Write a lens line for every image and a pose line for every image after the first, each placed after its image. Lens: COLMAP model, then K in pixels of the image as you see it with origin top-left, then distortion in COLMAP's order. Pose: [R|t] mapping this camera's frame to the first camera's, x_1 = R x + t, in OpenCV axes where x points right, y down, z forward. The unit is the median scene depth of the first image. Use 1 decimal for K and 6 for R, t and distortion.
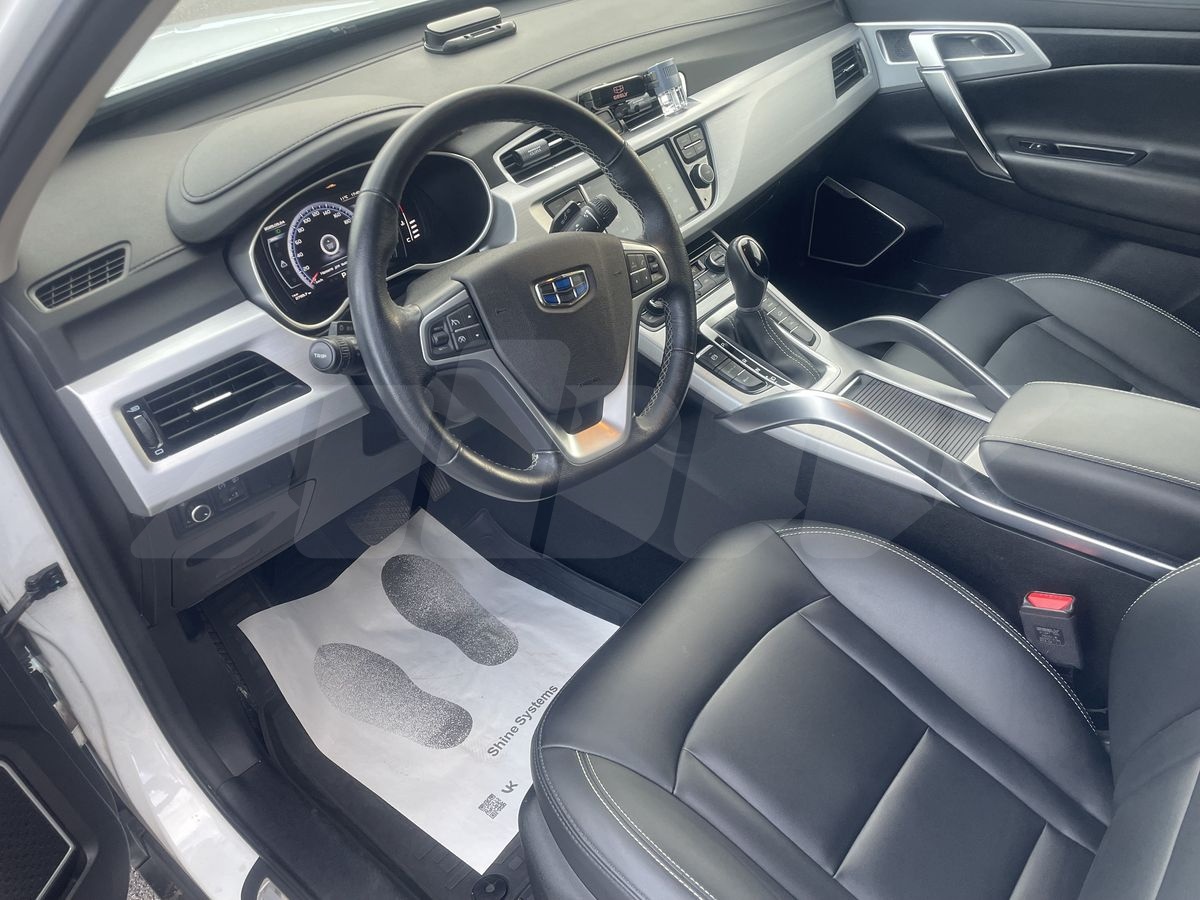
lens RADIAL K [[895.0, 0, 597.6], [0, 895.0, 443.5], [0, 0, 1]] dist [0.091948, -0.112700]
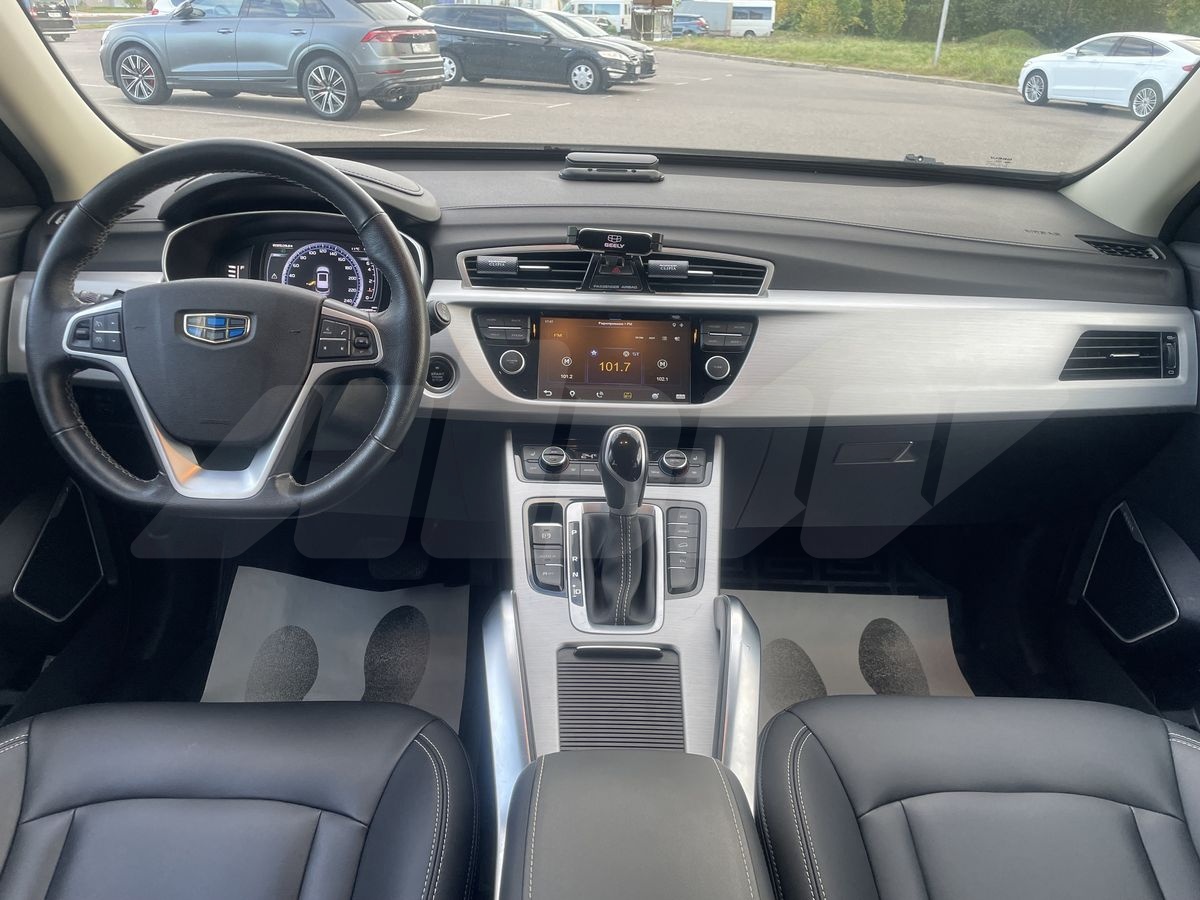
lens RADIAL K [[895.0, 0, 609.1], [0, 895.0, 453.8], [0, 0, 1]] dist [0.091948, -0.112700]
pose [[0.649784, 0.399419, -0.646718, 0.730864], [-0.513143, 0.858181, 0.014444, -0.218325], [0.560771, 0.322474, 0.762592, 0.372225]]
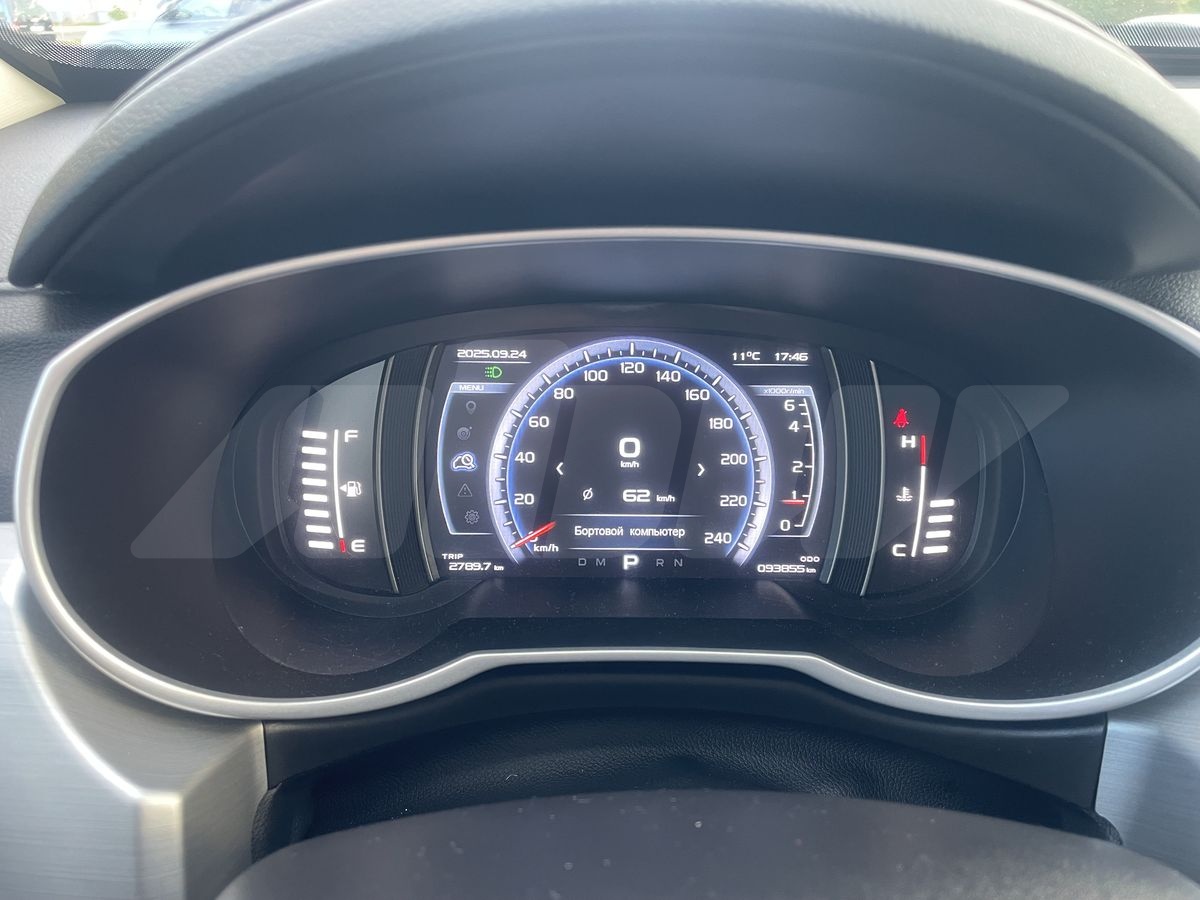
lens RADIAL K [[895.0, 0, 594.5], [0, 895.0, 443.5], [0, 0, 1]] dist [0.091948, -0.112700]
pose [[0.654087, 0.374267, -0.657339, -0.089825], [-0.493905, 0.869509, 0.003608, -0.207804], [0.572912, 0.322302, 0.753587, 0.701755]]
